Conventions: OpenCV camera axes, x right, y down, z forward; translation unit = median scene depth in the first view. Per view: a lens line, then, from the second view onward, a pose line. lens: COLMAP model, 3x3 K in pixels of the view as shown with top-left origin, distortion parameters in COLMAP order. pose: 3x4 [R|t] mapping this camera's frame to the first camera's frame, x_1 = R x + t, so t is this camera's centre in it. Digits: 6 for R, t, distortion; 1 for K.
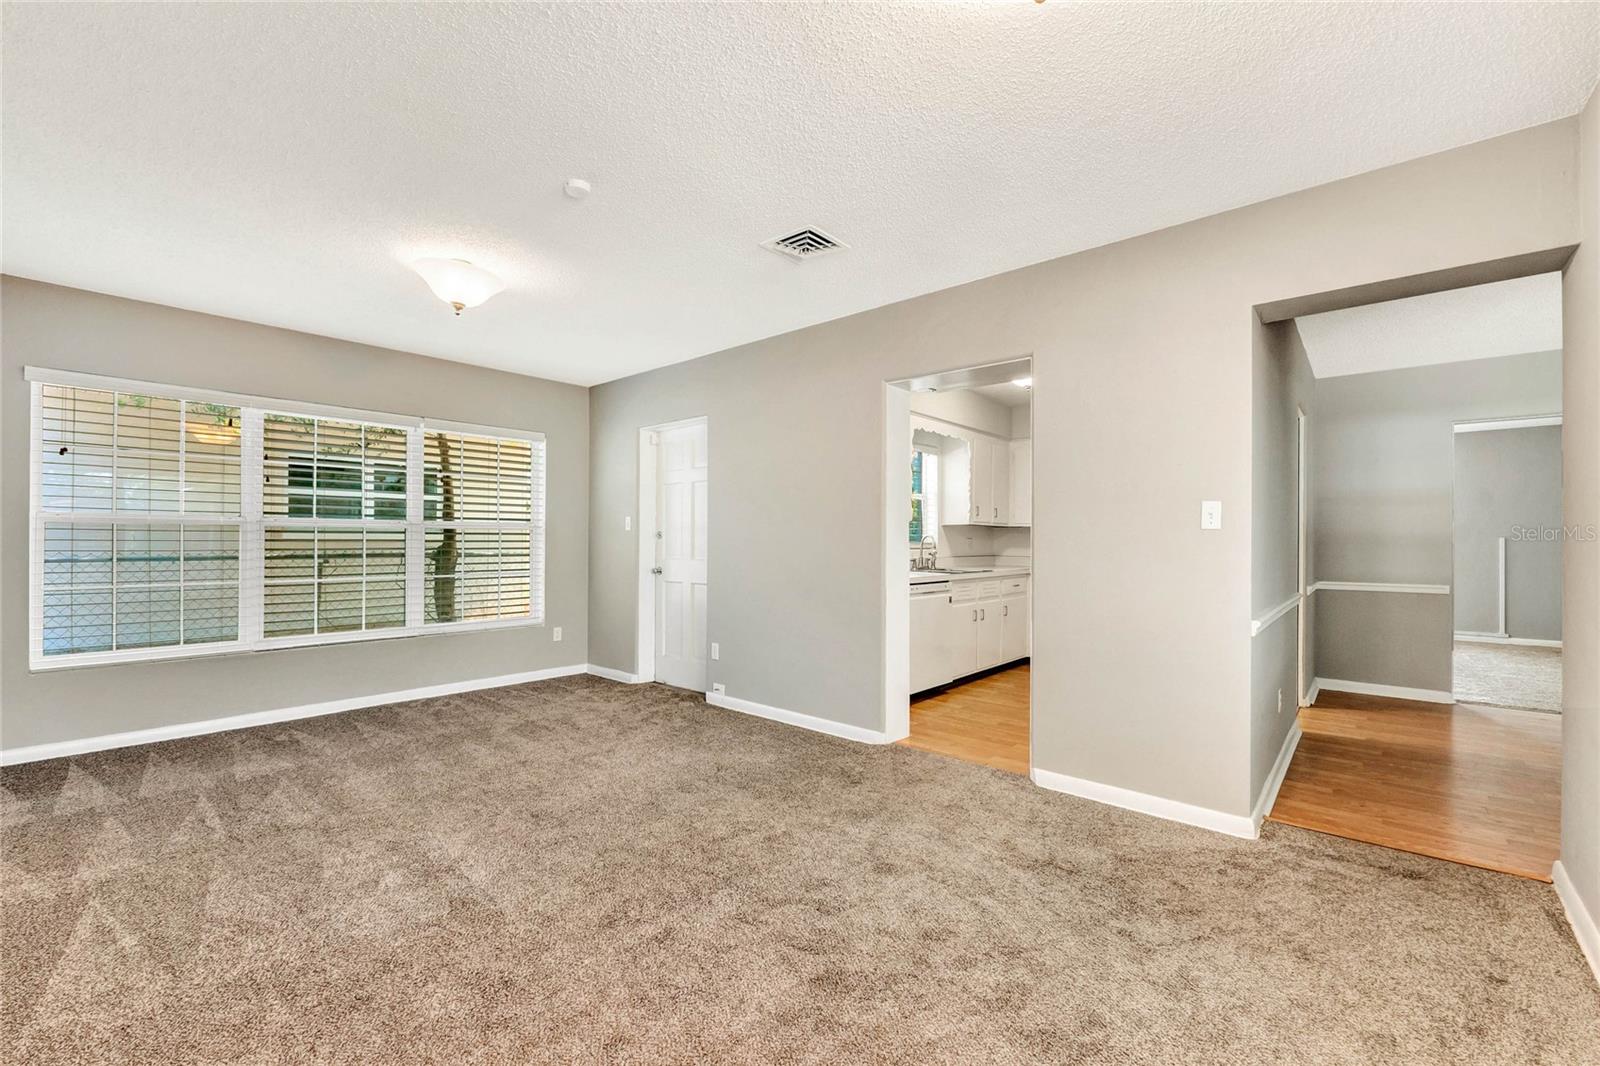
lens RADIAL K [[667.6, 0, 799.5], [0, 667.6, 539.4], [0, 0, 1]] dist [-0.014386, 0.000080]
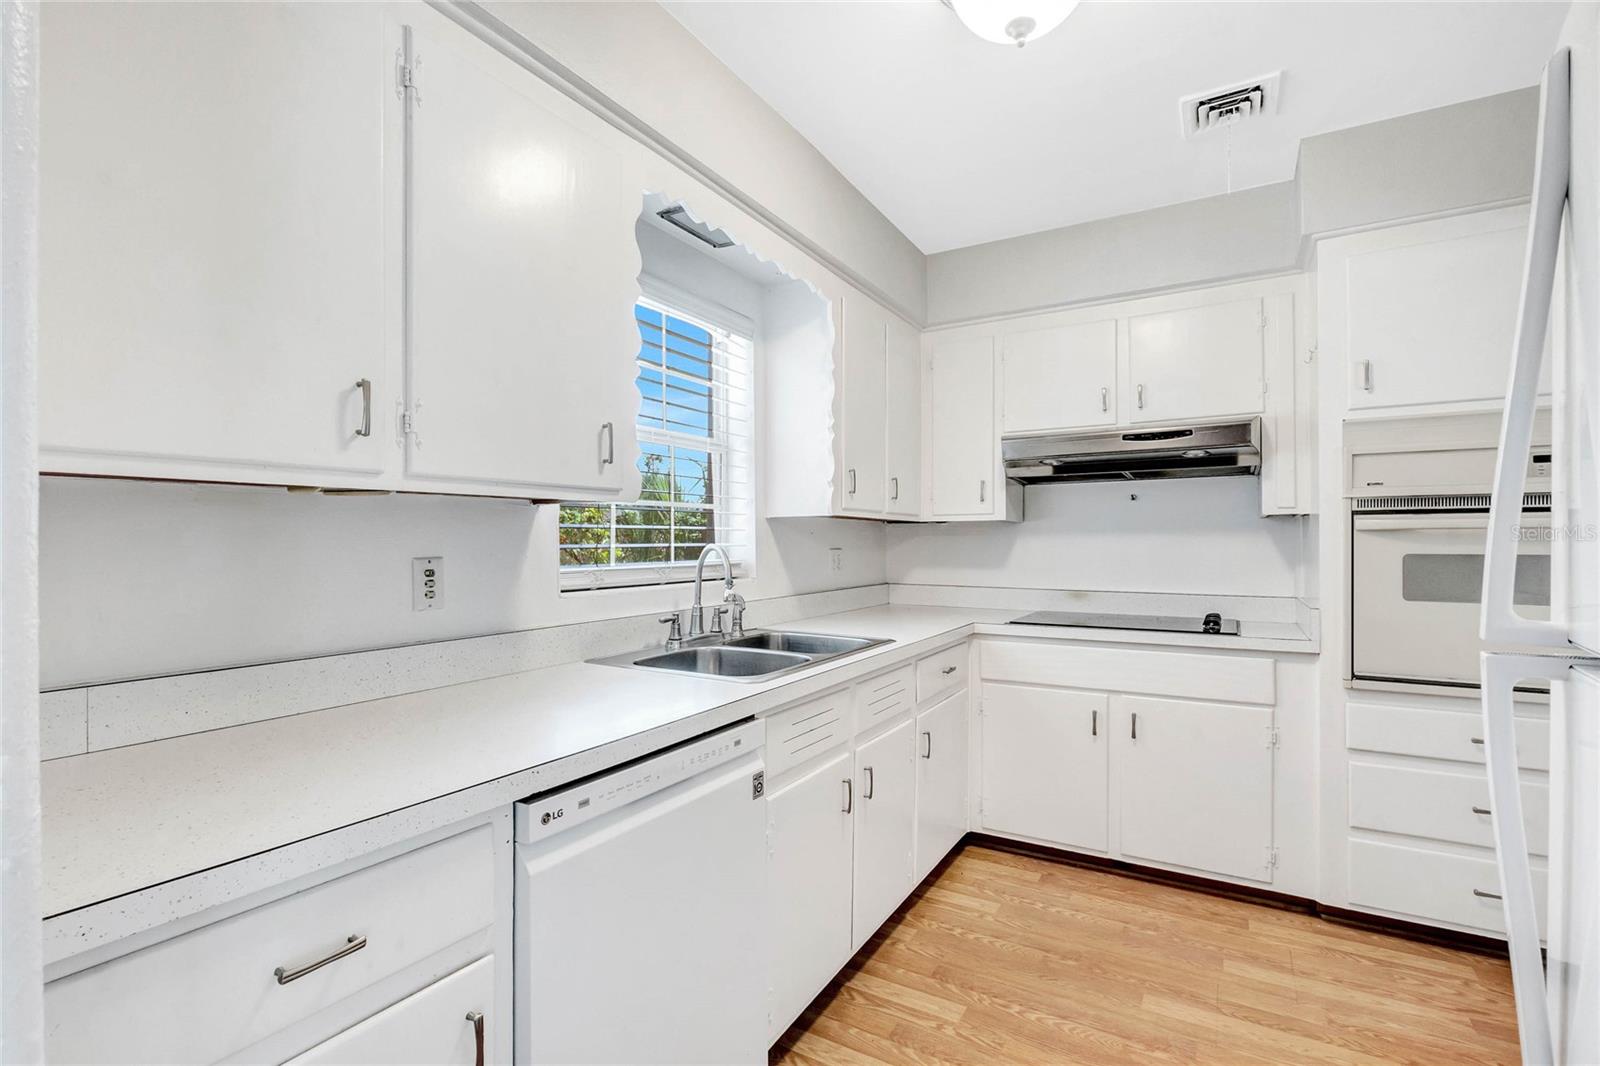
lens RADIAL K [[733.3, 0, 804.9], [0, 733.3, 539.5], [0, 0, 1]] dist [-0.000807, -0.000056]
pose [[0.981391, -0.006062, 0.191925, 0.154980], [0.005717, 0.999981, 0.002352, -0.009449], [-0.191935, -0.001211, 0.981407, 0.576780]]
